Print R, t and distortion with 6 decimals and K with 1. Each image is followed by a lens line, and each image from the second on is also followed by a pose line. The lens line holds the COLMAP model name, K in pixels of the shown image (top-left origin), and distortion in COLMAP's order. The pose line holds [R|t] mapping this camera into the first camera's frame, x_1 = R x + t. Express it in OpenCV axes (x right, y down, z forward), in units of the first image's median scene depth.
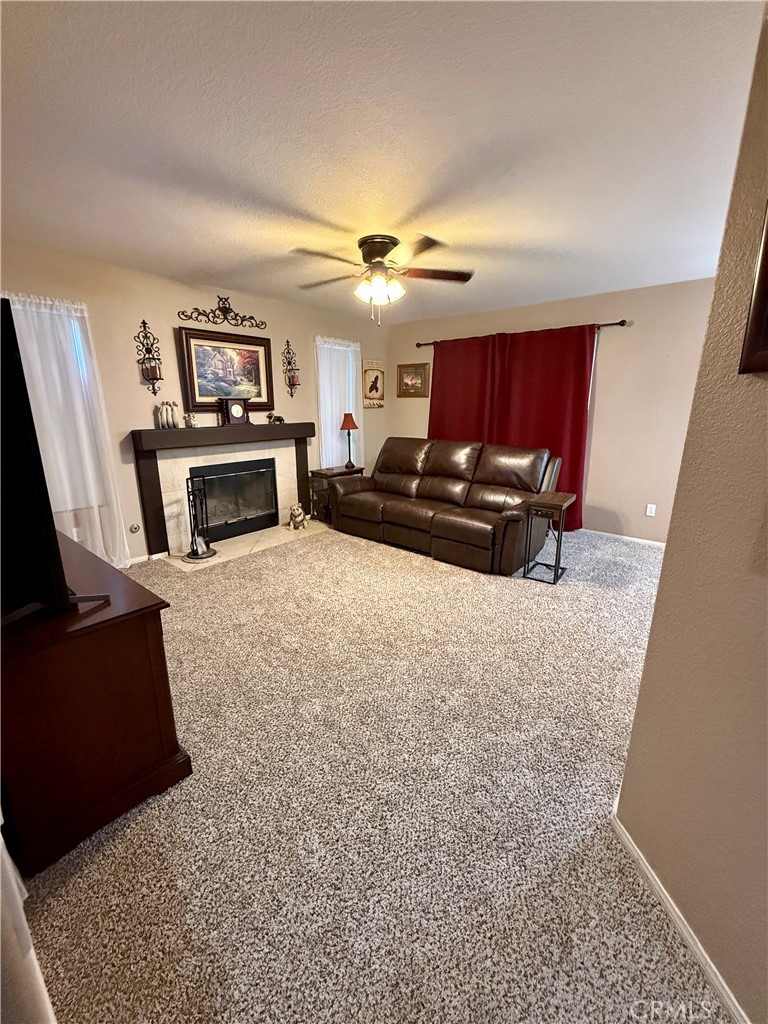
lens RADIAL K [[426.2, 0, 384.0], [0, 426.2, 512.0], [0, 0, 1]] dist [0.008291, -0.000091]
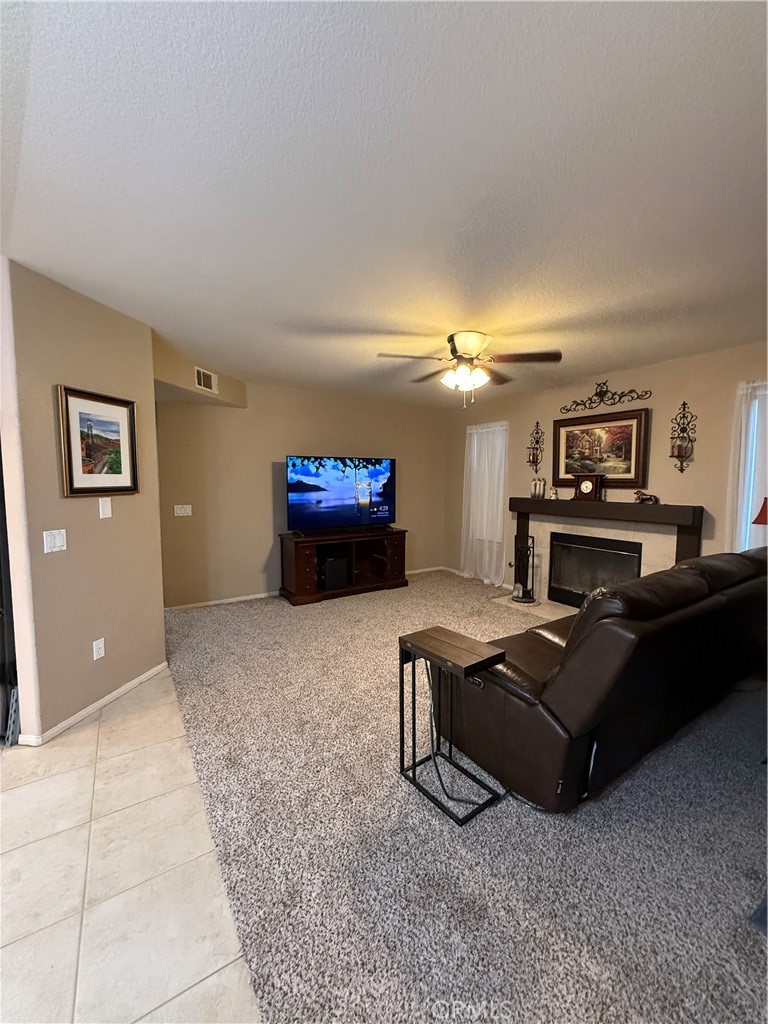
lens RADIAL K [[408.1, 0, 384.0], [0, 408.1, 512.0], [0, 0, 1]] dist [-0.001811, -0.000428]
pose [[-0.296723, 0.077404, -0.951822, 0.663110], [-0.241478, 0.958236, 0.153204, -0.189216], [0.923929, 0.275303, -0.265639, 0.739974]]
